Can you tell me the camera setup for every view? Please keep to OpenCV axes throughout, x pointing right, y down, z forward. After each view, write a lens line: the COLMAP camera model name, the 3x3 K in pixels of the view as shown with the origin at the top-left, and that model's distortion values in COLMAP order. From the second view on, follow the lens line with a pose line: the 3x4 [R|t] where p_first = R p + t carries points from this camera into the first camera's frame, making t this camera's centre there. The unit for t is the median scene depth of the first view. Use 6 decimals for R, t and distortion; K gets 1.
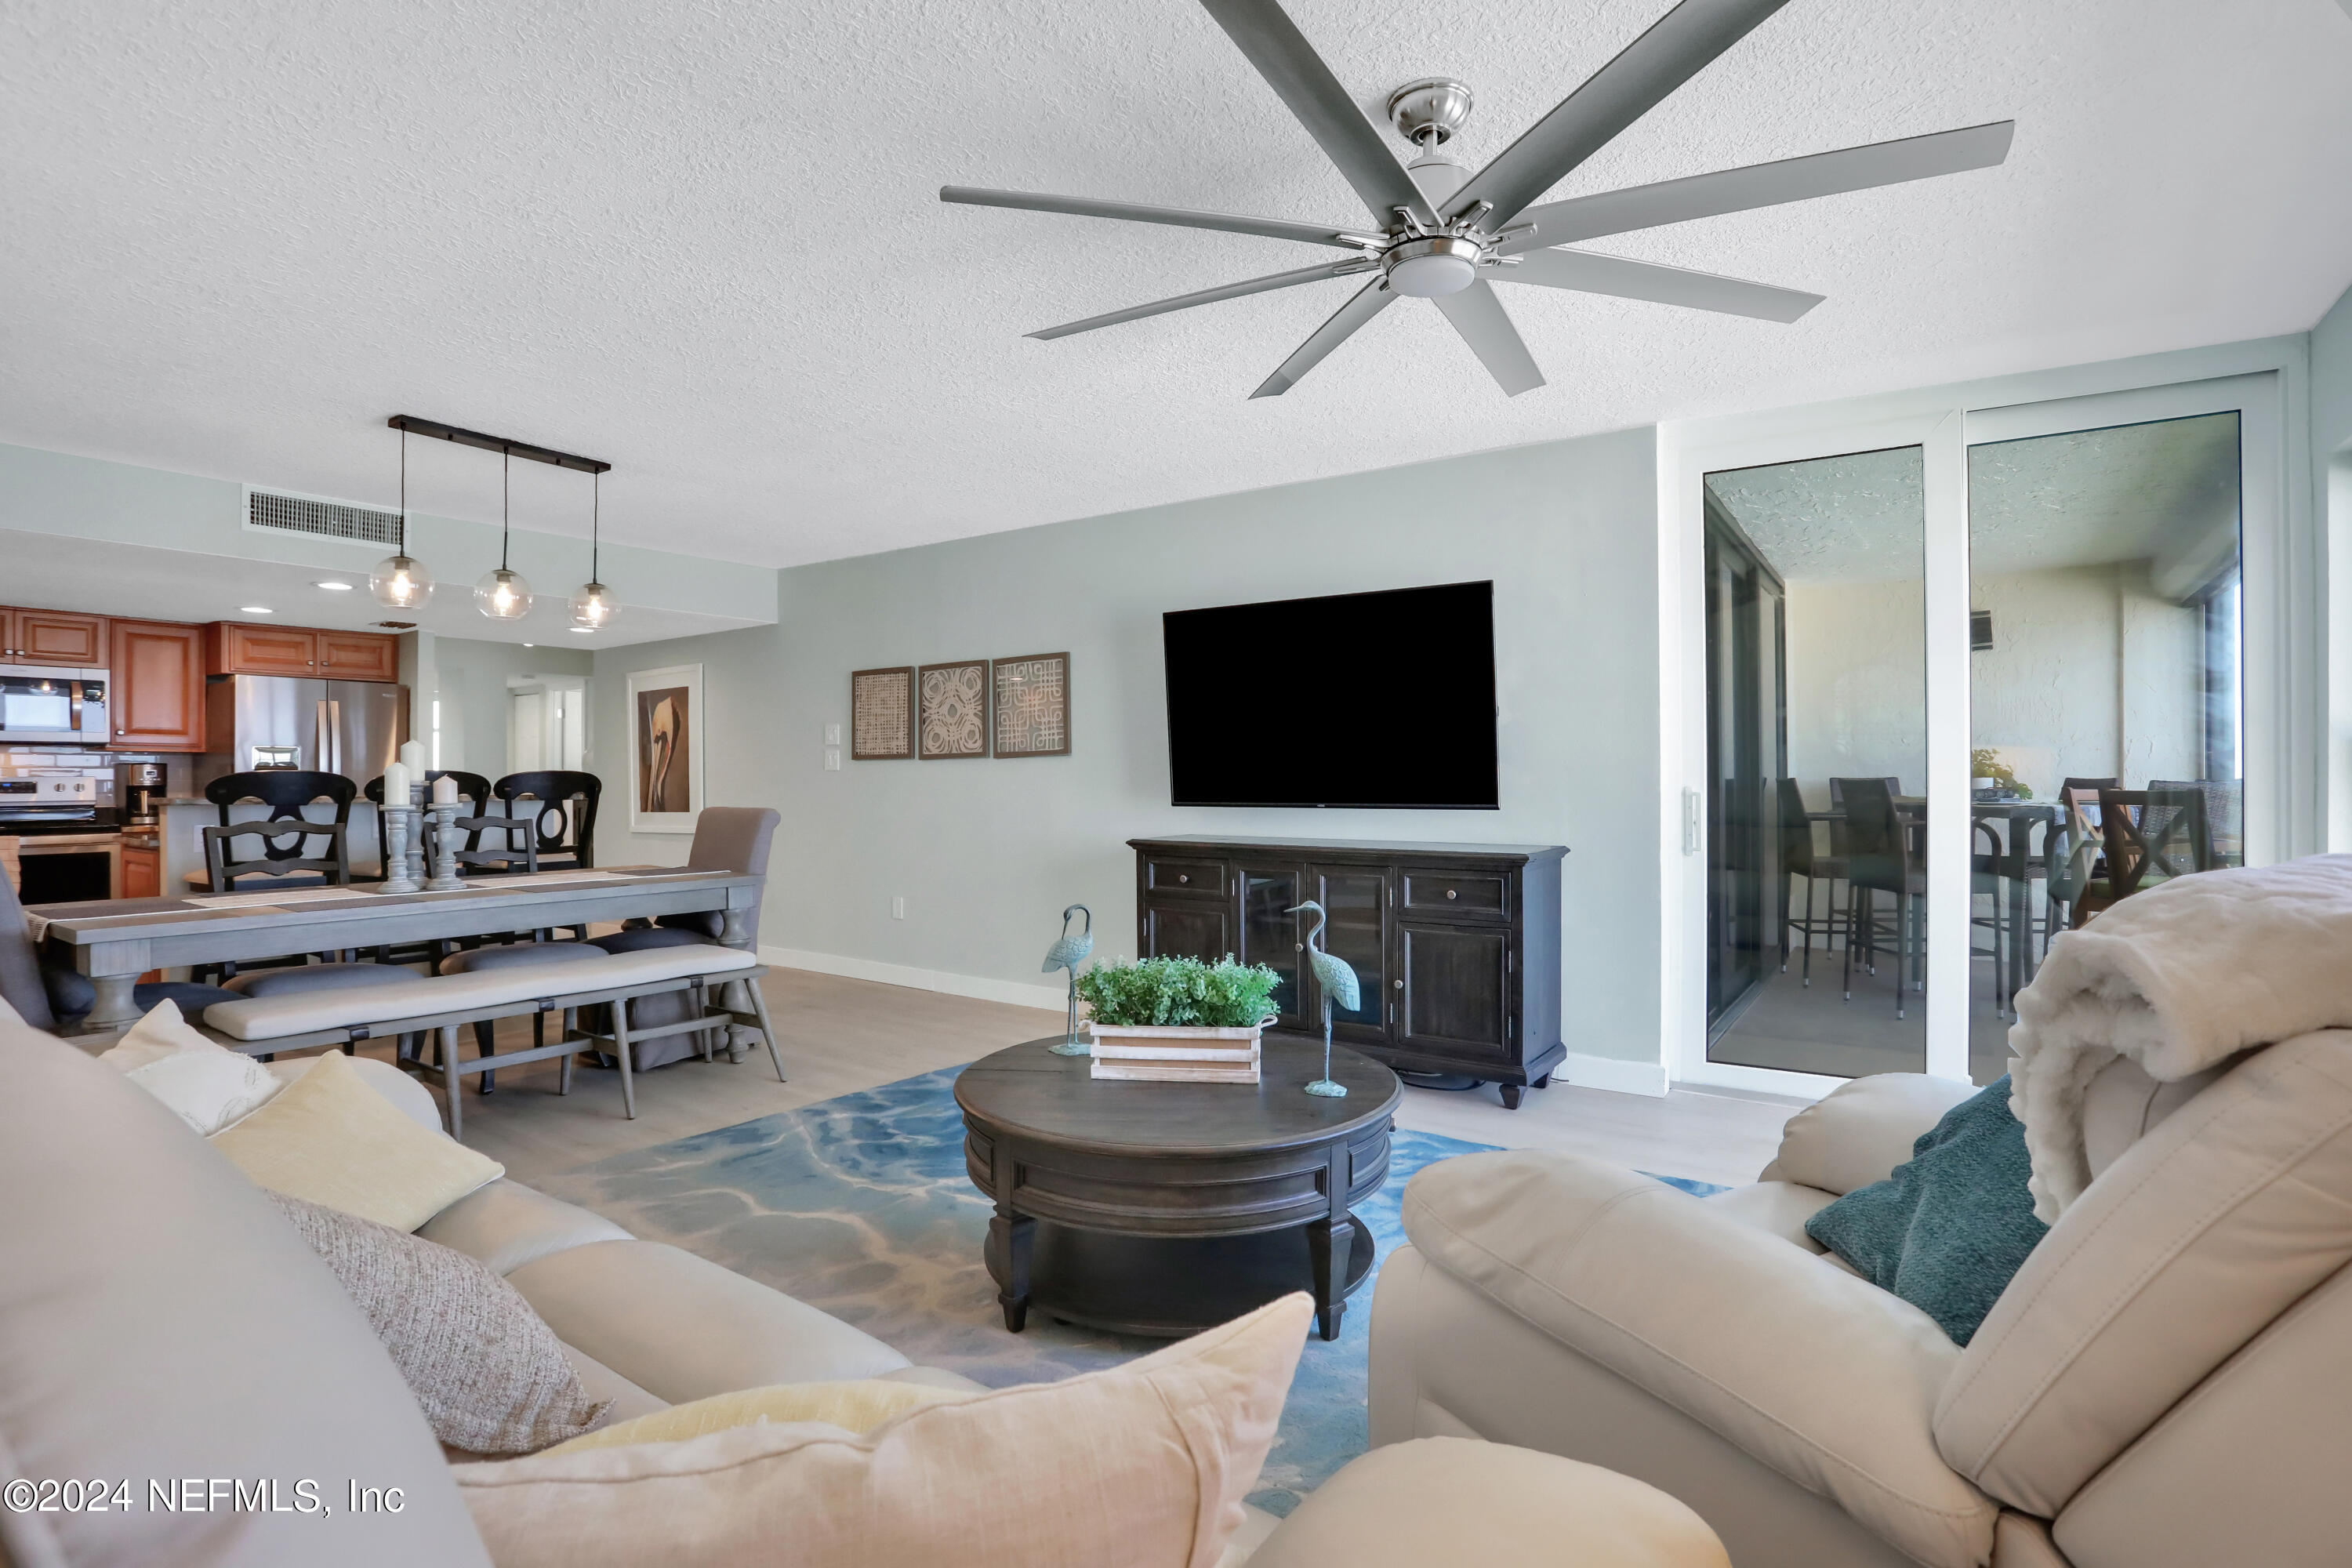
lens RADIAL K [[1222.9, 0, 1176.0], [0, 1222.9, 784.0], [0, 0, 1]] dist [-0.056524, 0.027275]
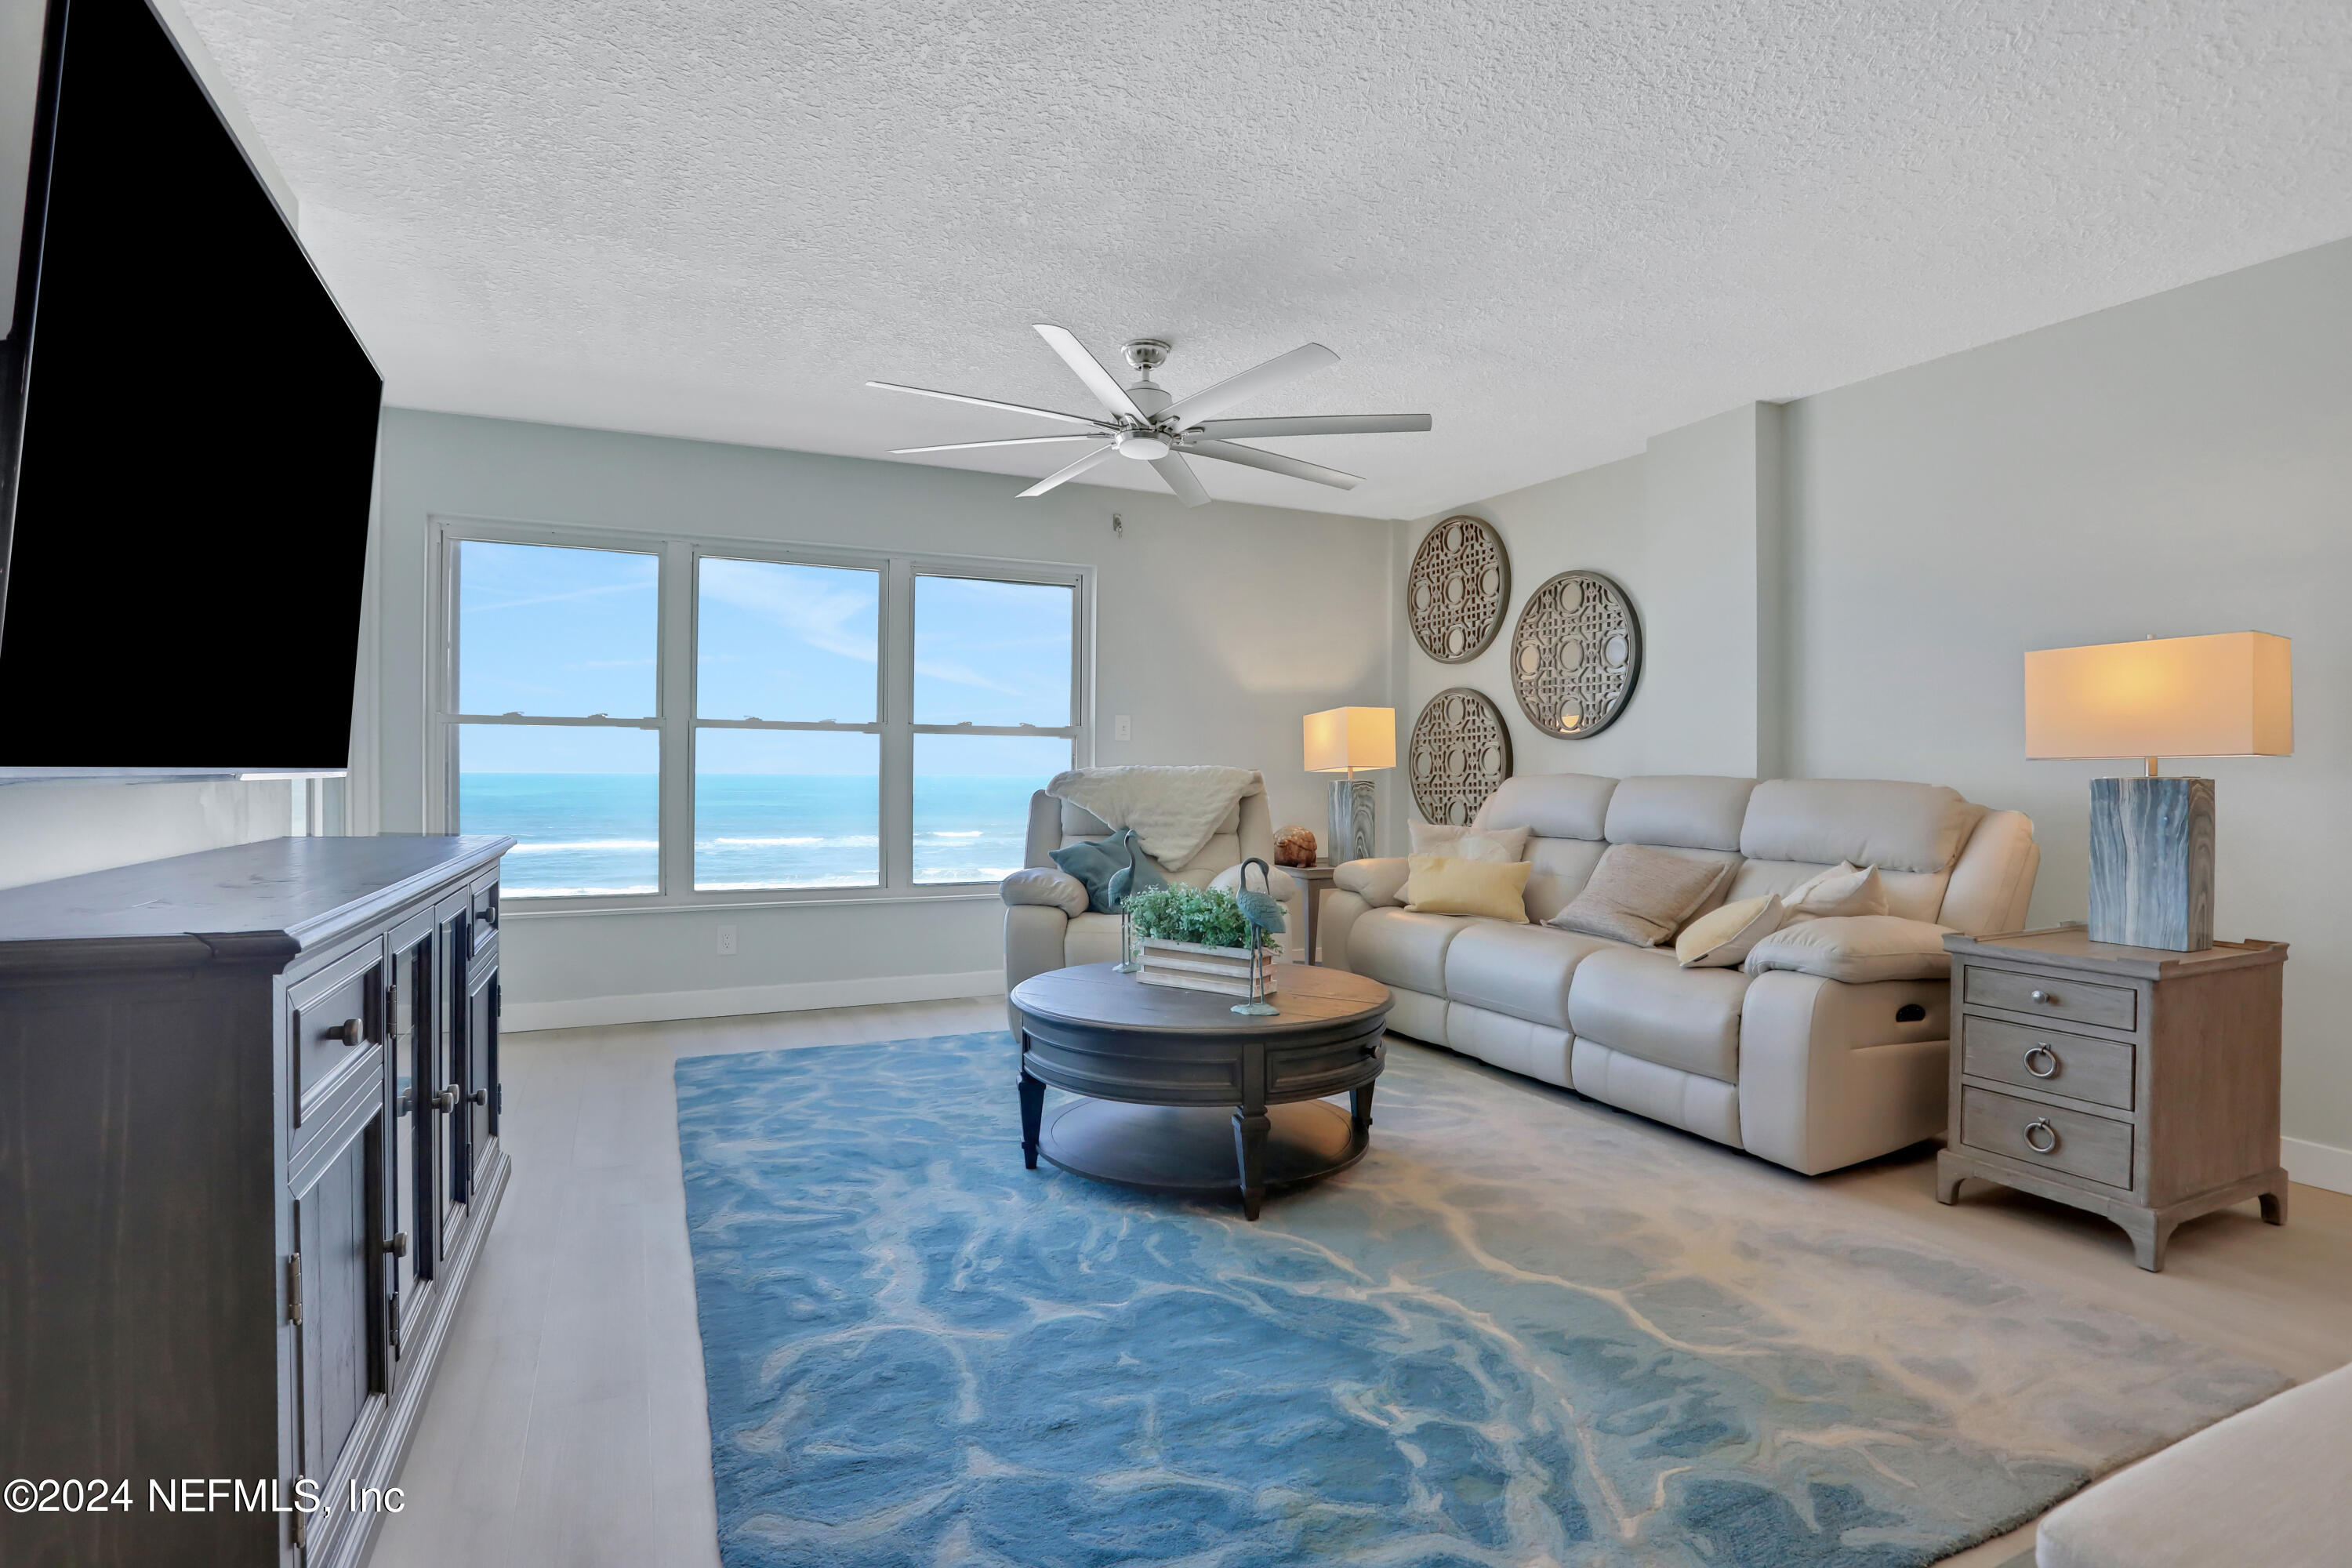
lens RADIAL K [[1142.4, 0, 1178.3], [0, 1142.4, 791.3], [0, 0, 1]] dist [-0.083834, 0.045041]
pose [[-0.880529, -0.006886, 0.473943, -0.388776], [0.001070, 0.999863, 0.016515, 0.023733], [-0.473992, 0.015049, -0.880401, 1.555833]]
